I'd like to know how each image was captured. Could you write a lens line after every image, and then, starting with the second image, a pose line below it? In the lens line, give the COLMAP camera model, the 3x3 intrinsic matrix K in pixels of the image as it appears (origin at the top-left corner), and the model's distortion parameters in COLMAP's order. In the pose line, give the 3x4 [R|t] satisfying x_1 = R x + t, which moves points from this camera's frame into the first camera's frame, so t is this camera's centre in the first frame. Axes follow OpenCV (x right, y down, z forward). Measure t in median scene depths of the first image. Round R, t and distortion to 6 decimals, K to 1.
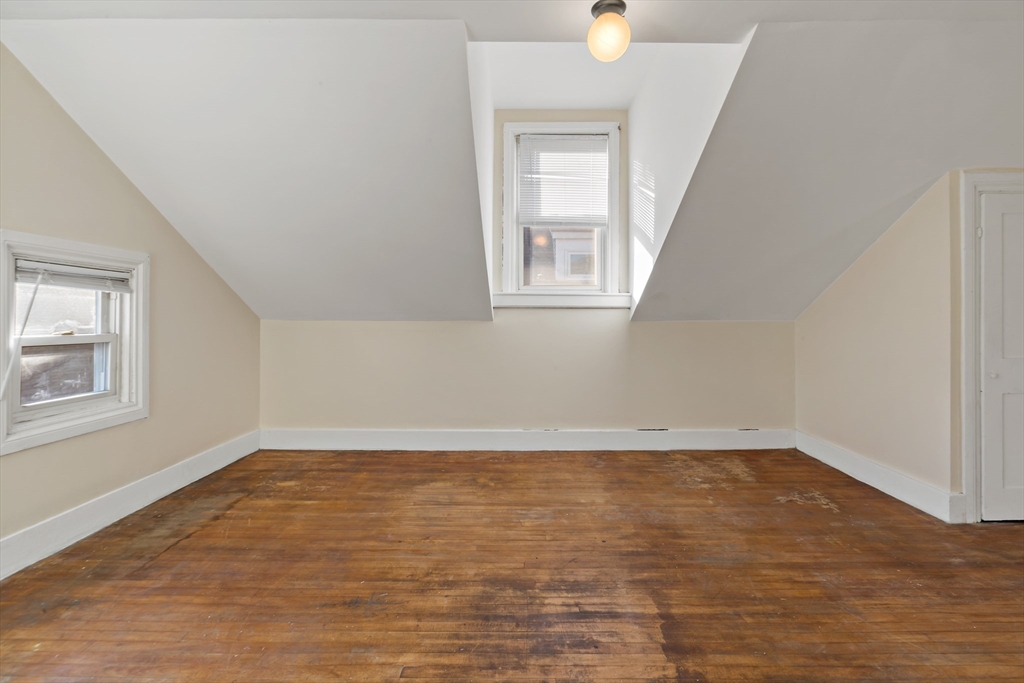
lens RADIAL K [[458.6, 0, 516.2], [0, 458.6, 318.4], [0, 0, 1]] dist [-0.009782, 0.000702]
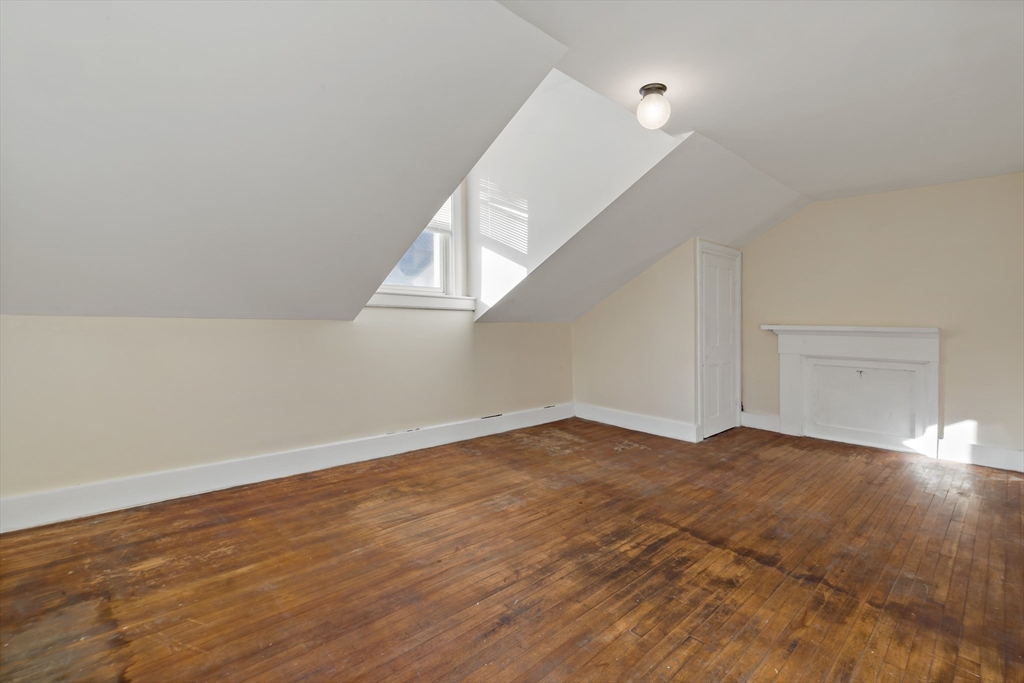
lens RADIAL K [[447.2, 0, 511.9], [0, 447.2, 325.9], [0, 0, 1]] dist [-0.002592, 0.000146]
pose [[0.739691, 0.005445, 0.672924, -0.722015], [-0.016945, 0.999801, 0.010536, 0.004544], [-0.672733, -0.019196, 0.739636, 0.238206]]
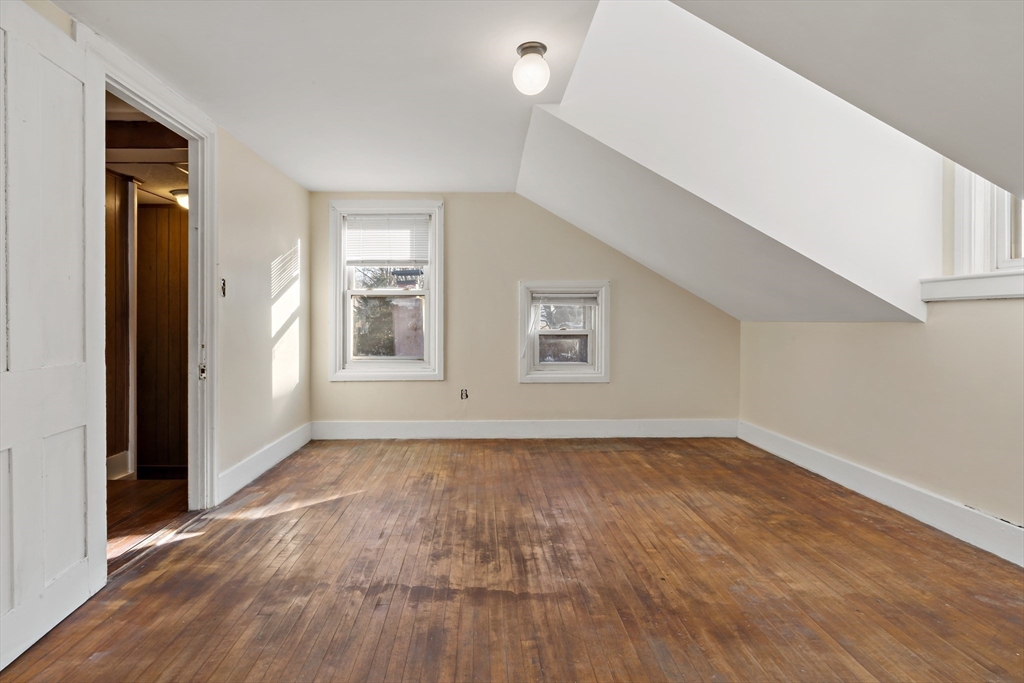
lens RADIAL K [[504.0, 0, 516.4], [0, 504.0, 325.8], [0, 0, 1]] dist [0.001253, 0.000110]
pose [[0.076664, 0.005891, -0.997040, 1.065526], [0.004355, 0.999971, 0.006244, 0.005786], [0.997047, -0.004821, 0.076636, 0.630241]]
